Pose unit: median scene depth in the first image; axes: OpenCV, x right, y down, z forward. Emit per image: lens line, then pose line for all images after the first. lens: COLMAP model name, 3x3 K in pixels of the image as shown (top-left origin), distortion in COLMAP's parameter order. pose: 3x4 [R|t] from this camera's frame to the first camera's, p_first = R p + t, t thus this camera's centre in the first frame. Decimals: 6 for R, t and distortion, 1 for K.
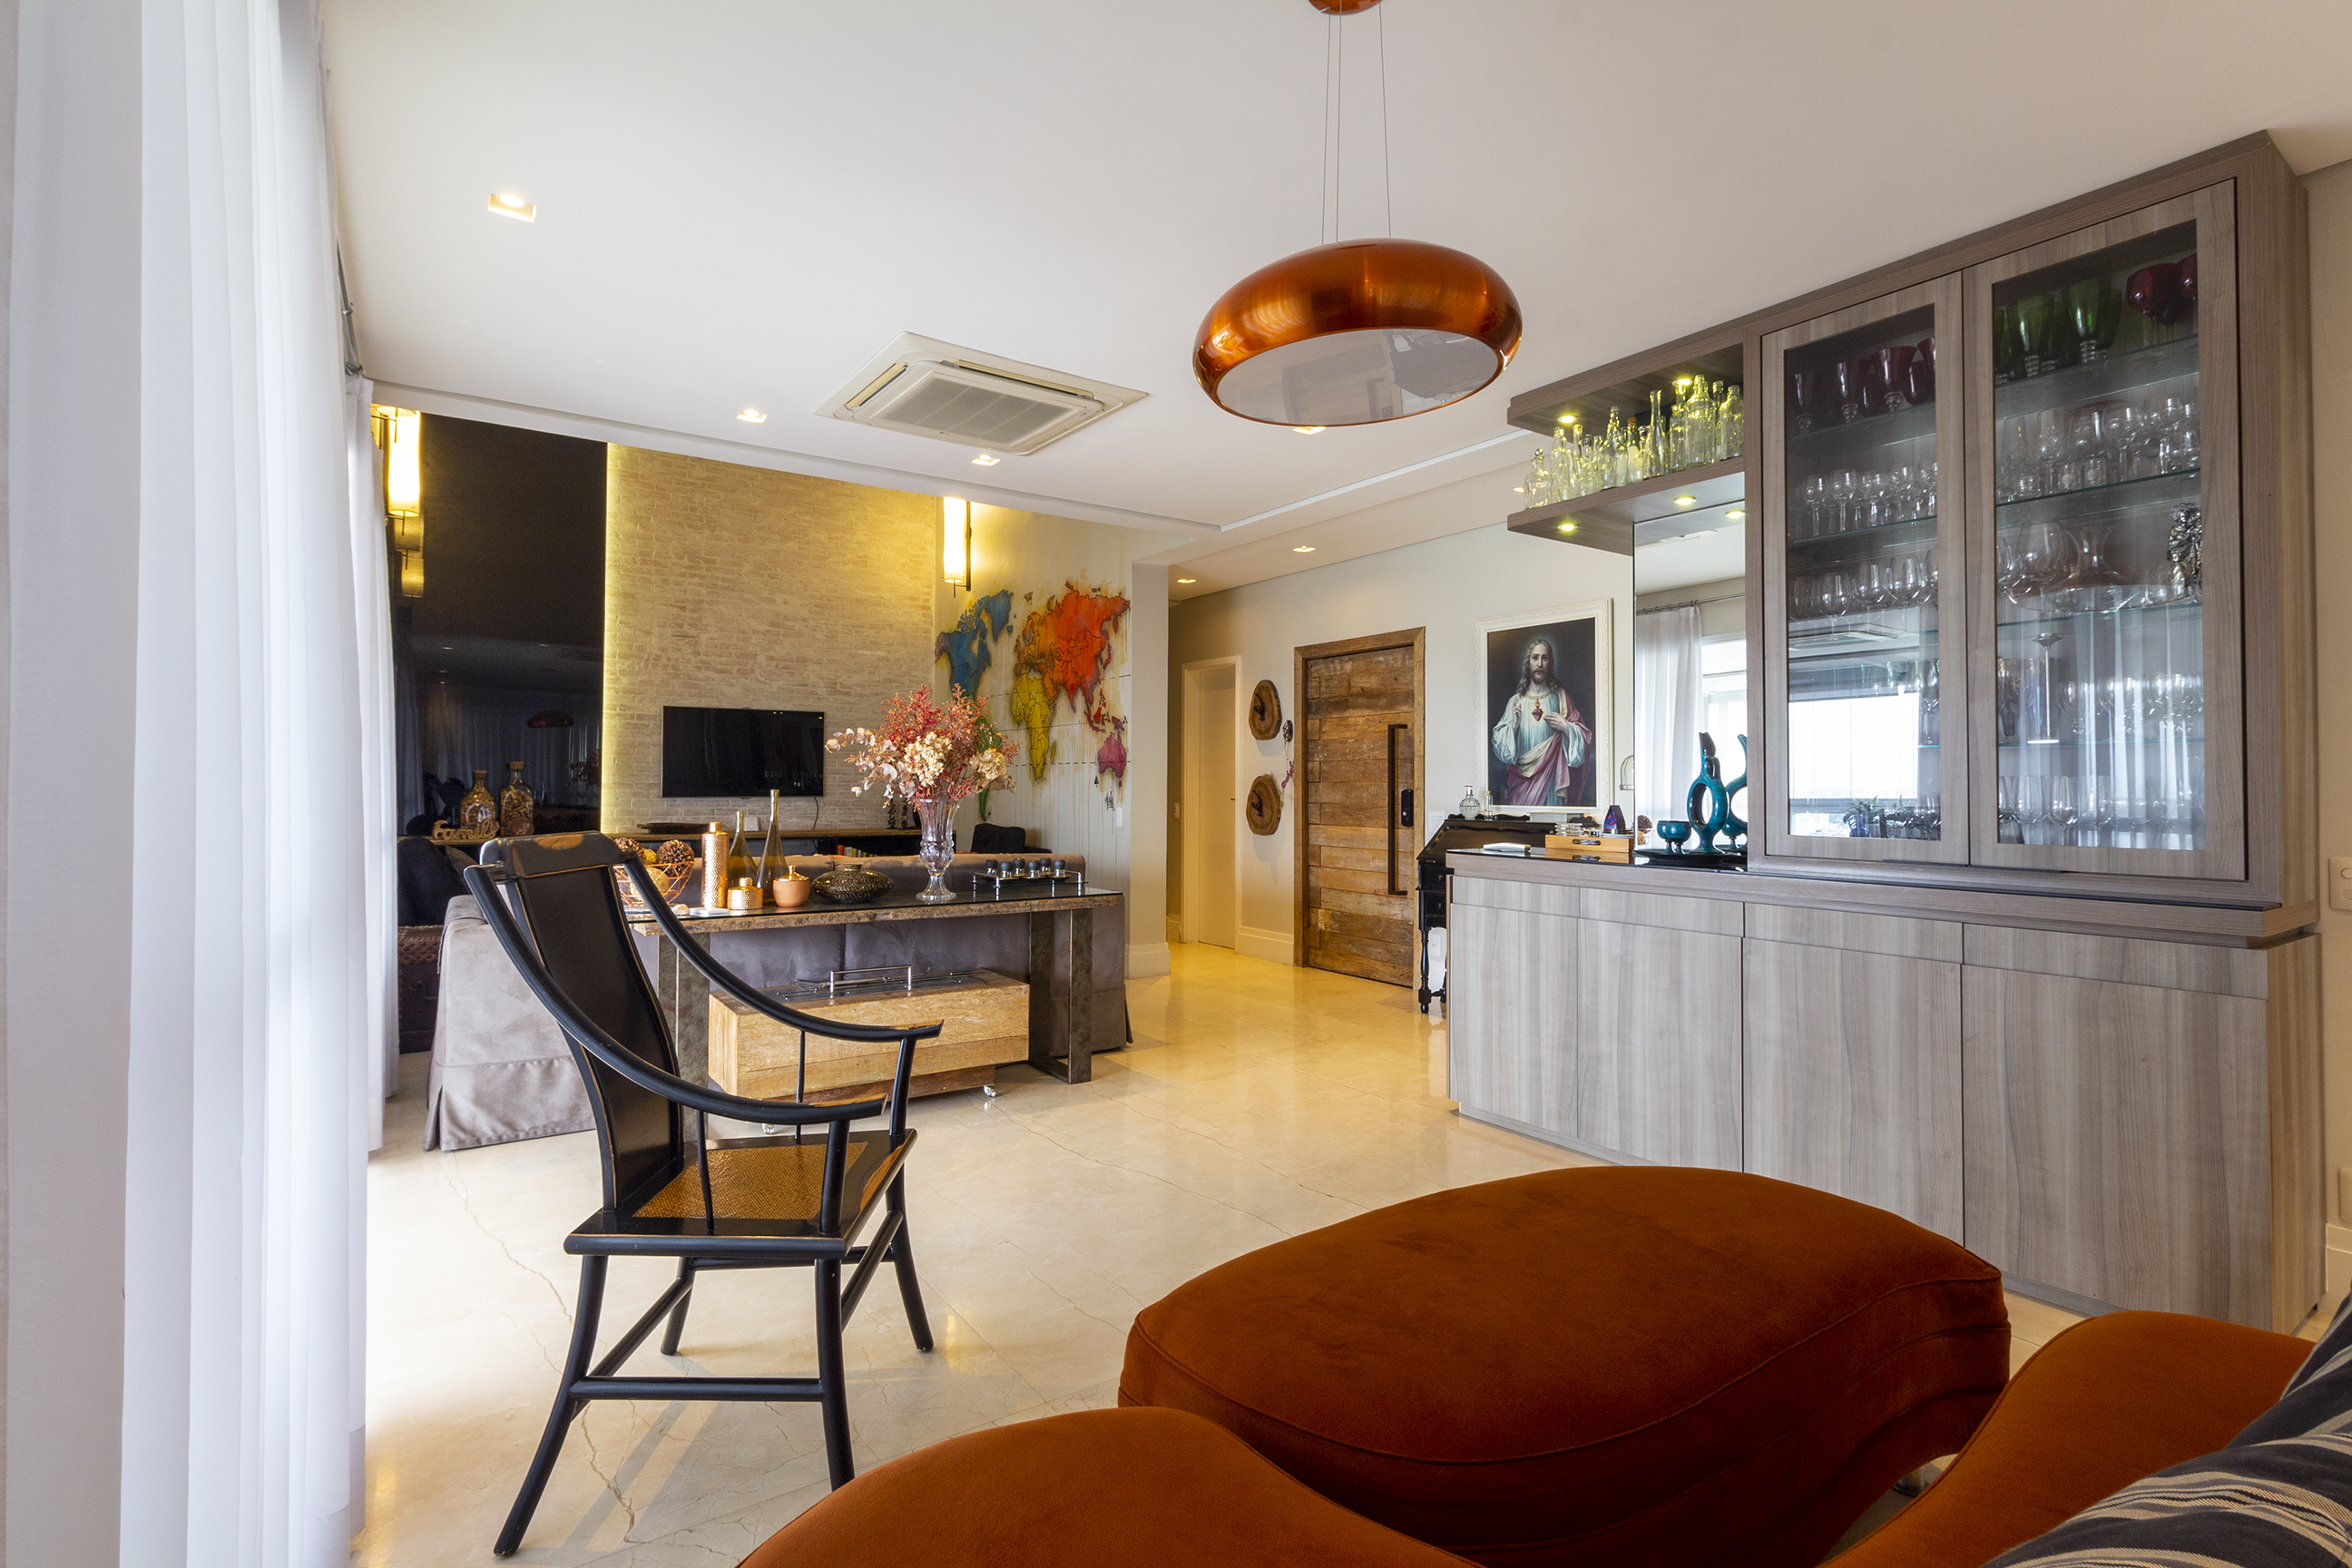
lens RADIAL K [[1095.8, 0, 1200.3], [0, 1095.8, 732.9], [0, 0, 1]] dist [0.004354, 0.000158]
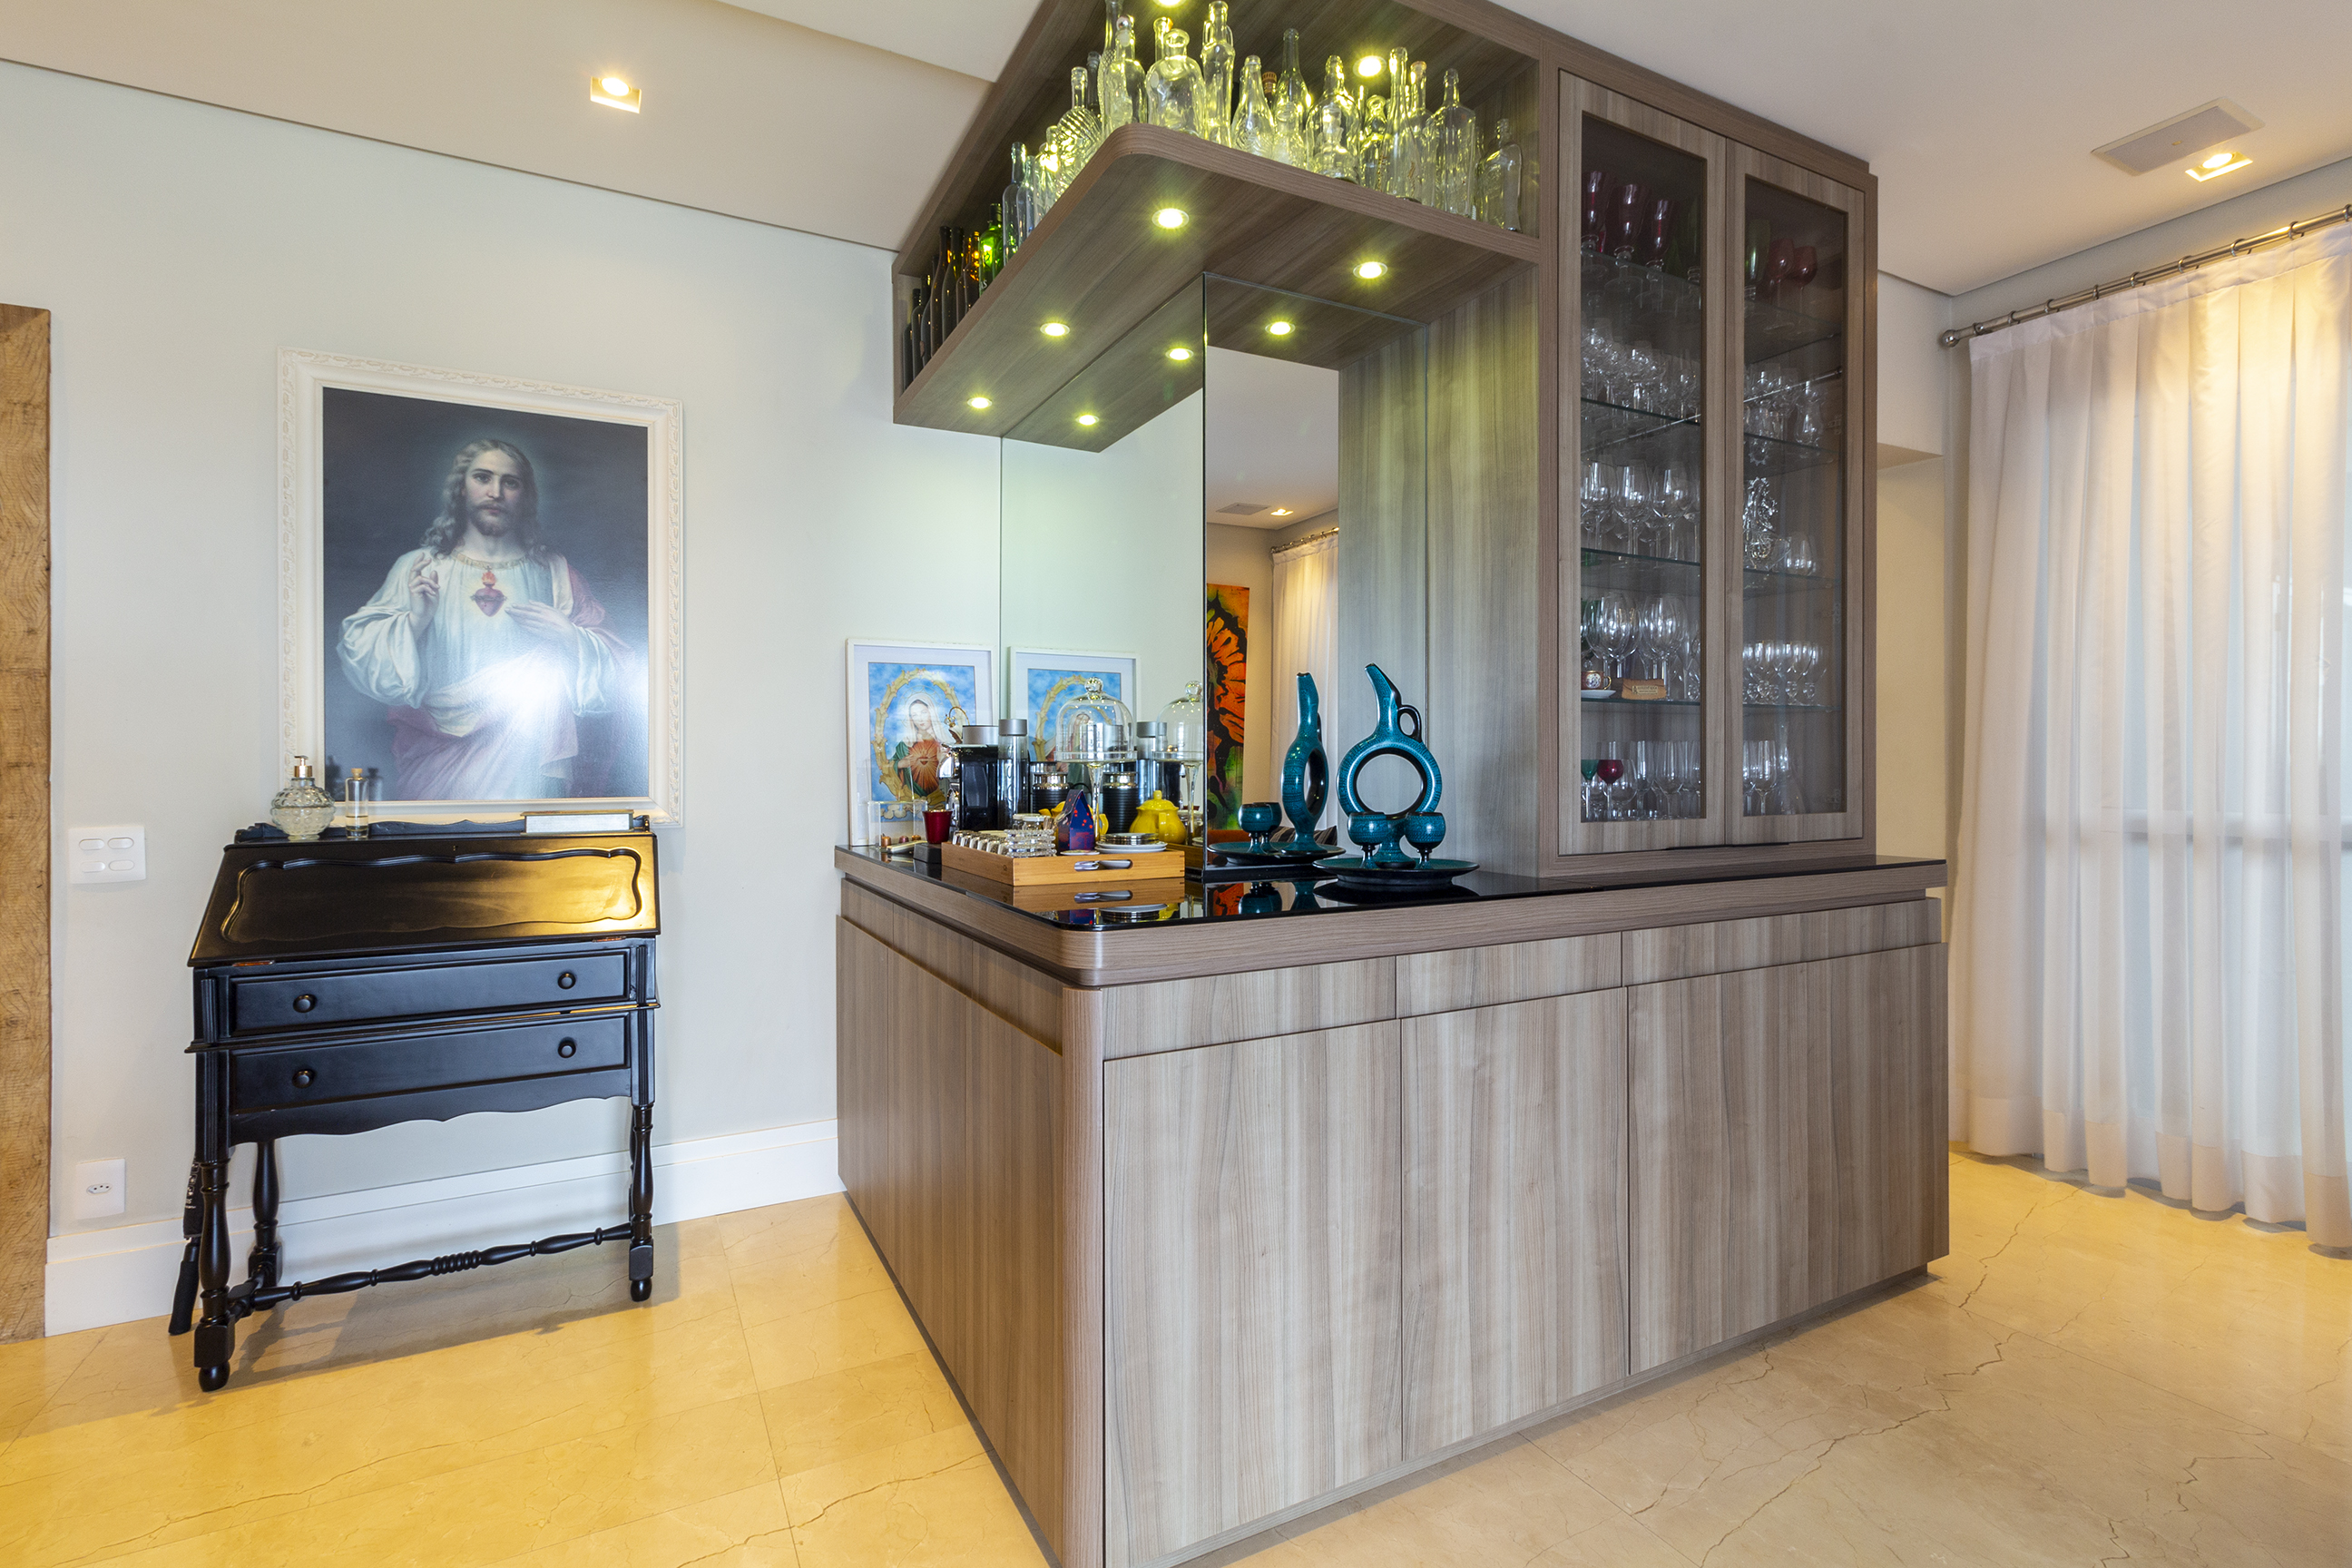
lens RADIAL K [[1095.8, 0, 1167.0], [0, 1095.8, 750.0], [0, 0, 1]] dist [0.004354, 0.000158]
pose [[0.152309, 0.002156, 0.988331, -0.161710], [-0.042202, 0.999100, 0.004325, 0.049120], [-0.987432, -0.042369, 0.152262, 1.029040]]
